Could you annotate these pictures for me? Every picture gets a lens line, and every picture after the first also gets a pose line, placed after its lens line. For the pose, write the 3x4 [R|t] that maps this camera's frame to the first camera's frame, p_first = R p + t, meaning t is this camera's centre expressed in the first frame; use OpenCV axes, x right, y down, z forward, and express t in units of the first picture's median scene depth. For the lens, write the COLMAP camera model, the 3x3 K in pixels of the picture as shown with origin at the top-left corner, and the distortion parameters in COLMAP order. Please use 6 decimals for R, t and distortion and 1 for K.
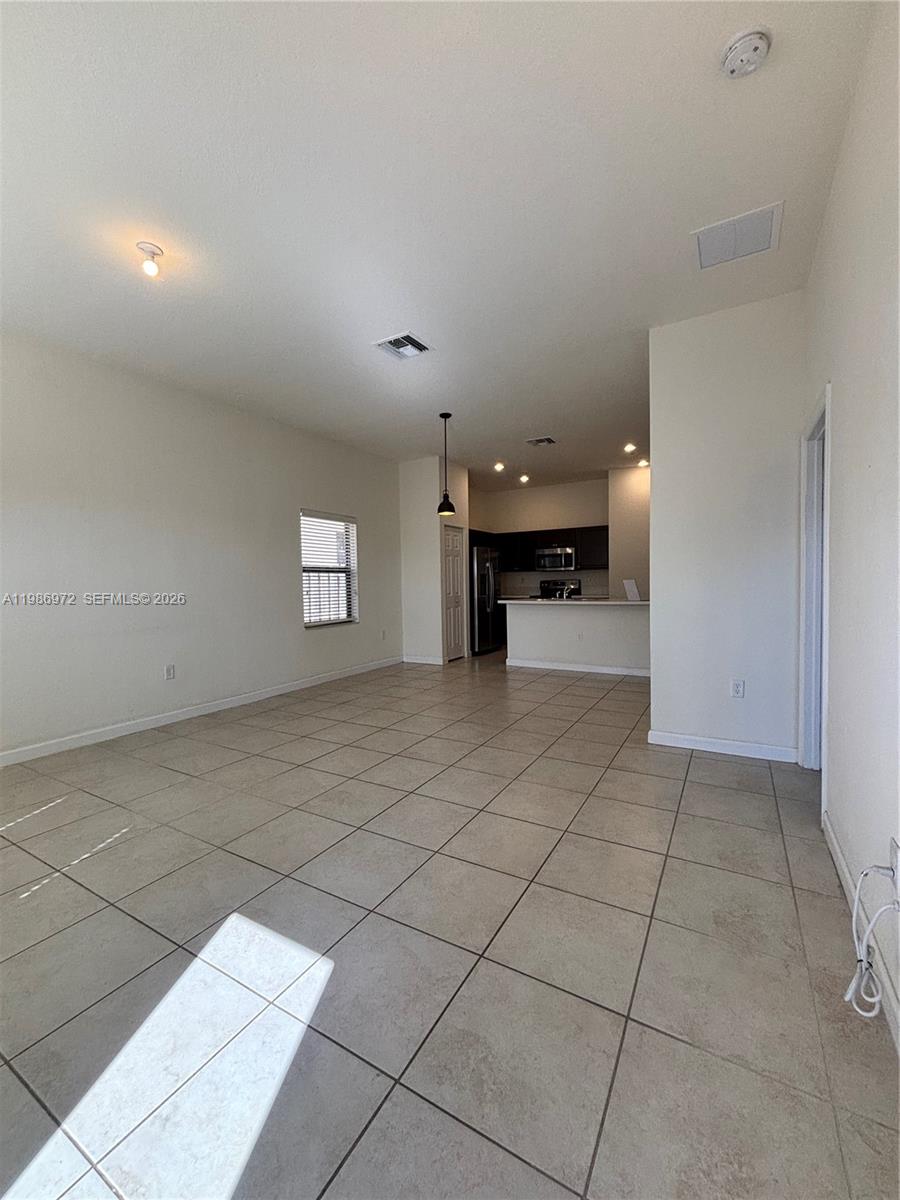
lens RADIAL K [[484.3, 0, 458.9], [0, 484.3, 602.1], [0, 0, 1]] dist [-0.004048, 0.001042]
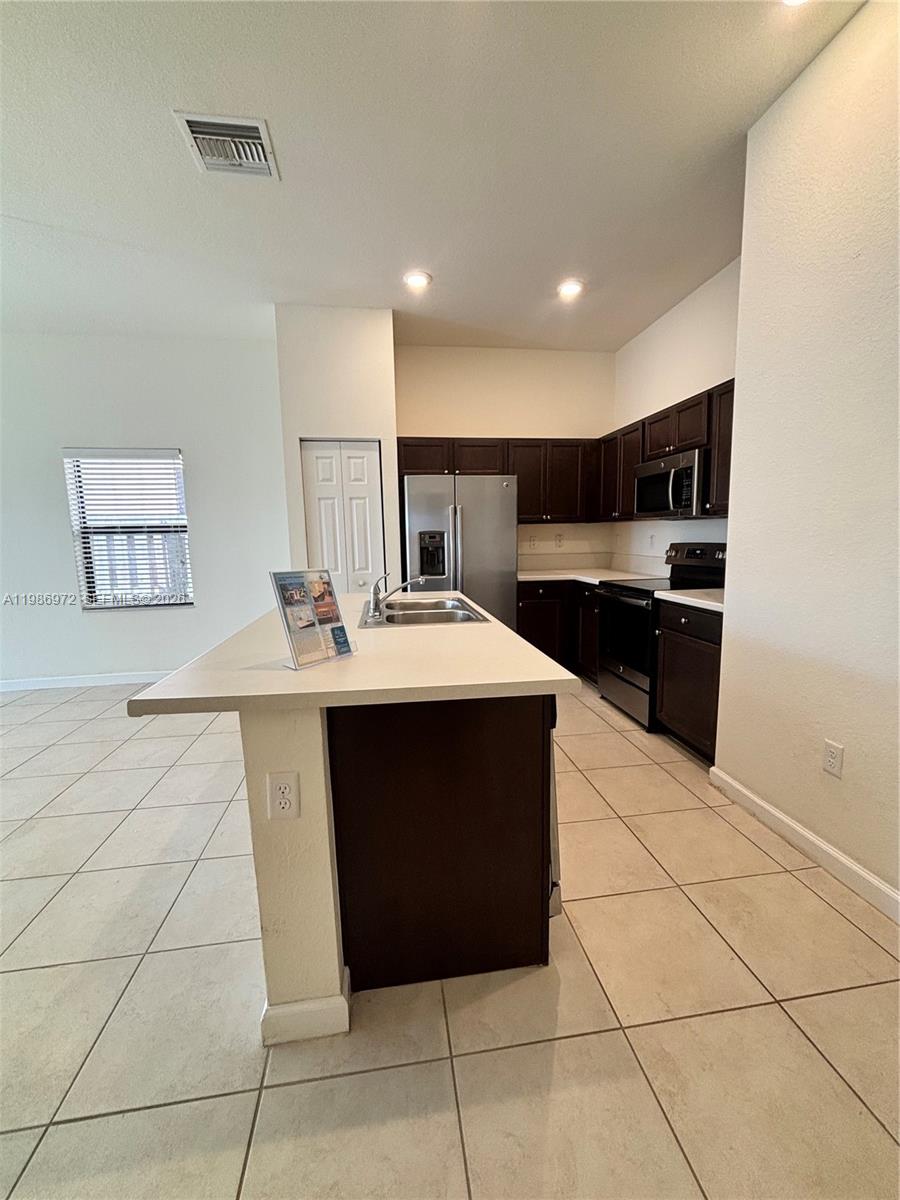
lens RADIAL K [[484.3, 0, 450.3], [0, 484.3, 602.8], [0, 0, 1]] dist [-0.004048, 0.001042]
pose [[0.617872, 0.117937, -0.777384, 0.449301], [-0.026185, 0.991225, 0.129567, -0.050598], [0.785843, -0.059700, 0.615538, 0.717841]]
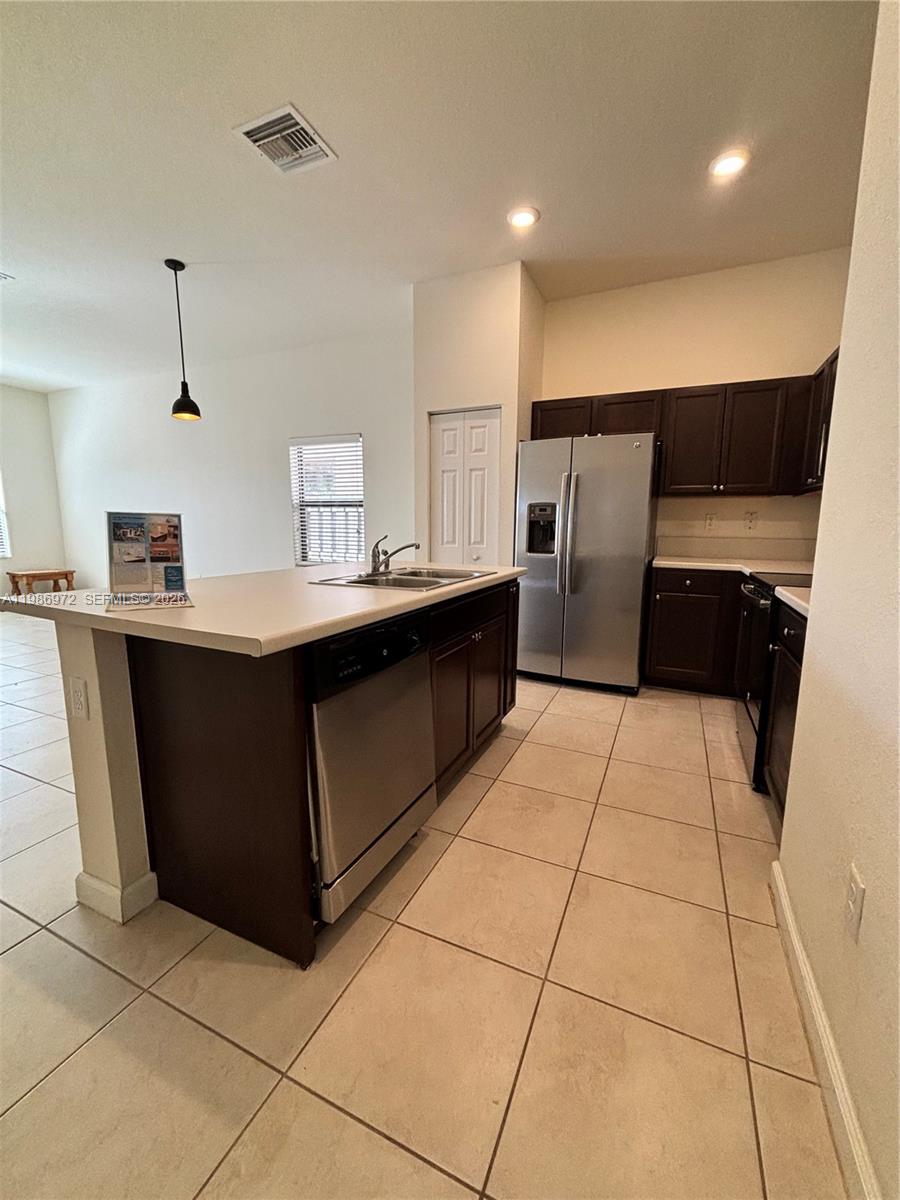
lens RADIAL K [[484.3, 0, 453.0], [0, 484.3, 603.3], [0, 0, 1]] dist [-0.004048, 0.001042]
pose [[0.097104, 0.179557, -0.978943, 0.486991], [-0.048506, 0.983277, 0.175540, -0.042204], [0.994092, 0.030439, 0.104189, 0.883869]]
